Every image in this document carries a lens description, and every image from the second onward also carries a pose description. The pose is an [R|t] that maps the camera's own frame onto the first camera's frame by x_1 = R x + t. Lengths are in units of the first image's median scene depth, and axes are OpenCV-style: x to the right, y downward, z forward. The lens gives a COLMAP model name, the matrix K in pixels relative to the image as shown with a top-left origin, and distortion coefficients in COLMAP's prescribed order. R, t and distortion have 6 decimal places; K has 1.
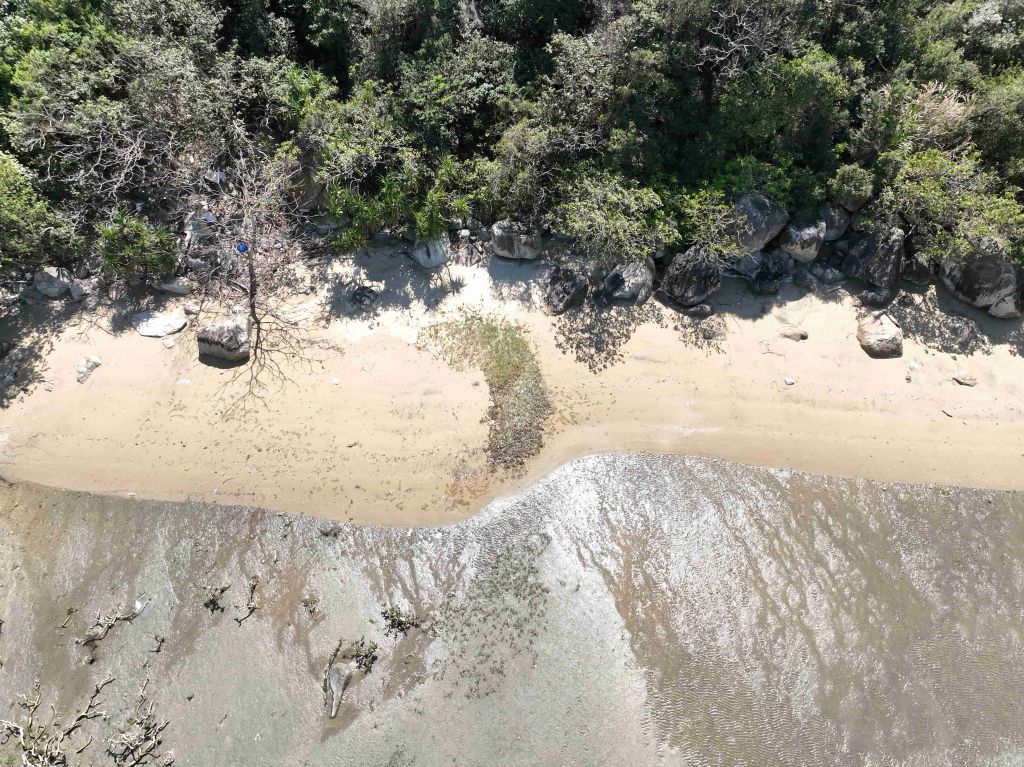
lens RADIAL K [[721.0, 0, 515.2], [0, 721.0, 388.9], [0, 0, 1]] dist [-0.004369, 0.027575]
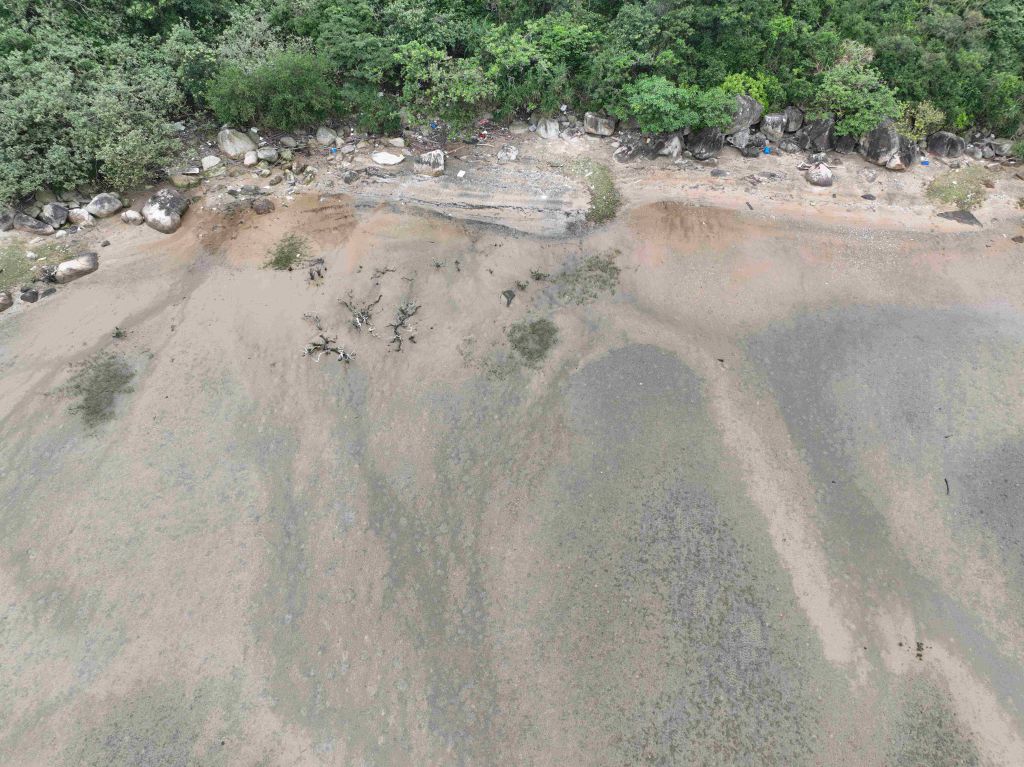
lens RADIAL K [[721.0, 0, 512.6], [0, 721.0, 384.7], [0, 0, 1]] dist [-0.004369, 0.027575]
pose [[0.998053, 0.044420, -0.043778, -0.103243], [-0.049753, 0.990341, -0.129421, 0.642050], [0.037606, 0.131347, 0.990623, -0.600942]]
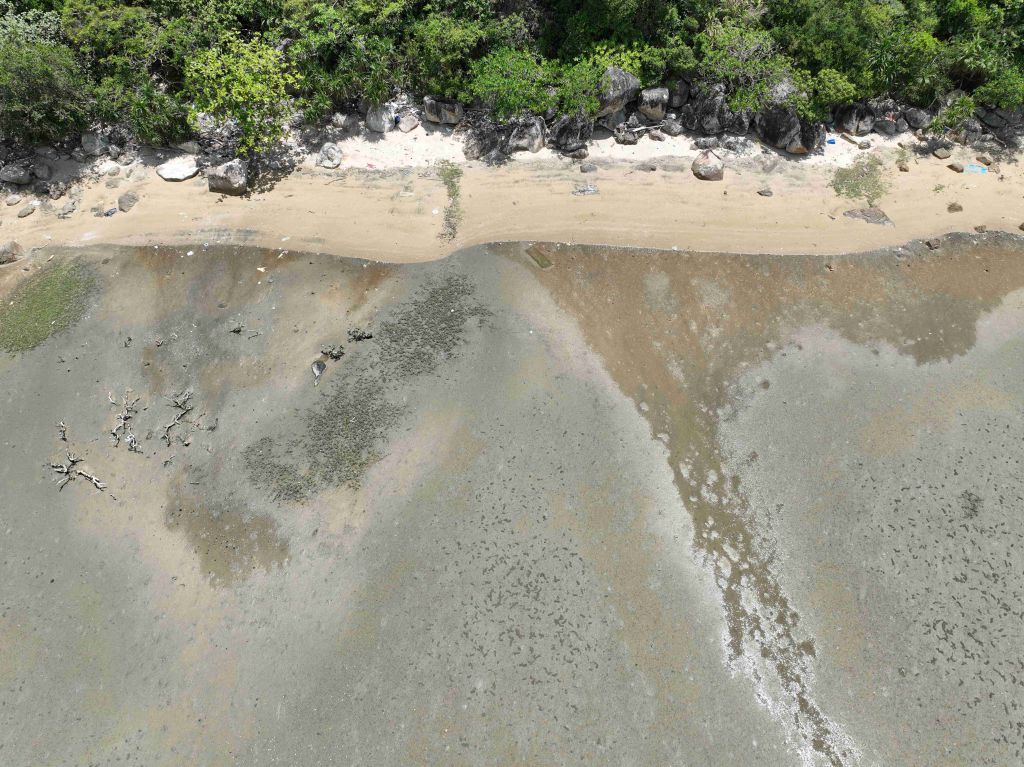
lens RADIAL K [[721.0, 0, 510.6], [0, 721.0, 379.7], [0, 0, 1]] dist [-0.004369, 0.027575]
pose [[0.999331, -0.026705, 0.024978, 0.082885], [0.027181, 0.999452, -0.018905, 0.342199], [-0.024460, 0.019571, 0.999509, -0.353823]]
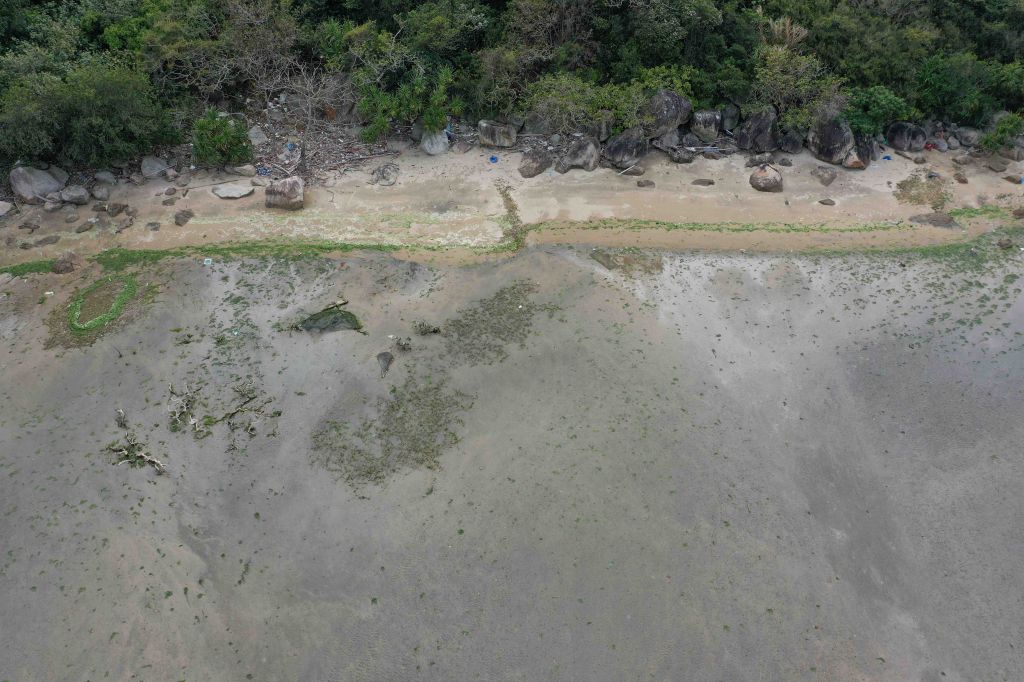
lens RADIAL K [[802.6, 0, 507.3], [0, 802.6, 336.4], [0, 0, 1]] dist [-0.007789, -0.003882]
pose [[0.999134, -0.033336, 0.024907, -0.031245], [0.038217, 0.971906, -0.232245, 0.538521], [-0.016465, 0.232995, 0.972338, -0.393798]]
